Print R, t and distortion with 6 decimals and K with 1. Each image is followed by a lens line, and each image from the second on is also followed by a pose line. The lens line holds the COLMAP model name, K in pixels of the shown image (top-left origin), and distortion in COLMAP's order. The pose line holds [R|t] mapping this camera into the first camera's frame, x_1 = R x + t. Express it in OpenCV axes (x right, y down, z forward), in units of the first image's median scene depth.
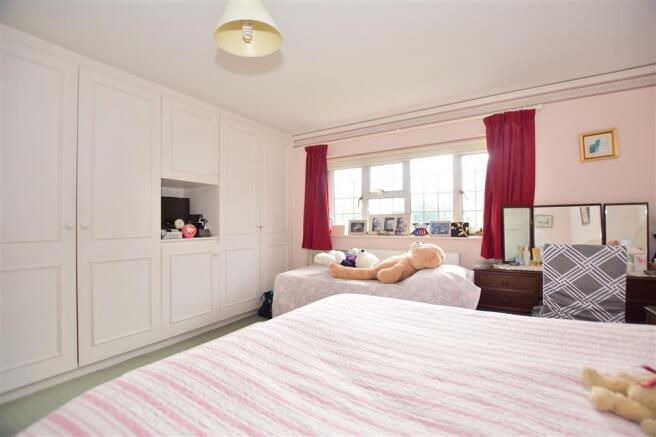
lens RADIAL K [[306.4, 0, 328.0], [0, 306.4, 218.5], [0, 0, 1]] dist [-0.002110, -0.000458]
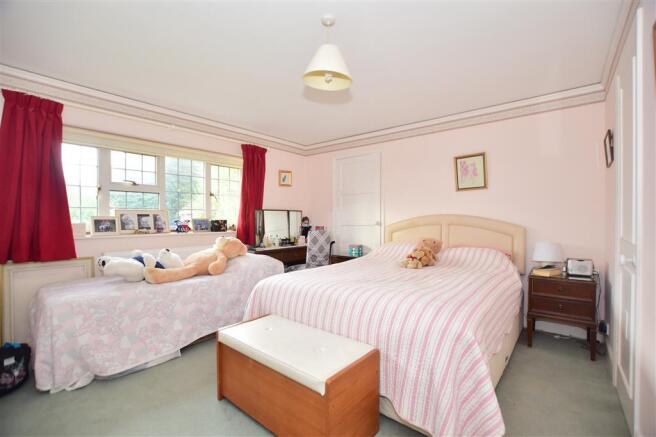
lens RADIAL K [[286.4, 0, 328.0], [0, 286.4, 218.5], [0, 0, 1]] dist [-0.000099, -0.000070]
pose [[0.146374, 0.011198, 0.989166, -0.614923], [-0.008969, 0.999910, -0.009992, 0.014482], [-0.989189, -0.007409, 0.146461, 0.375800]]
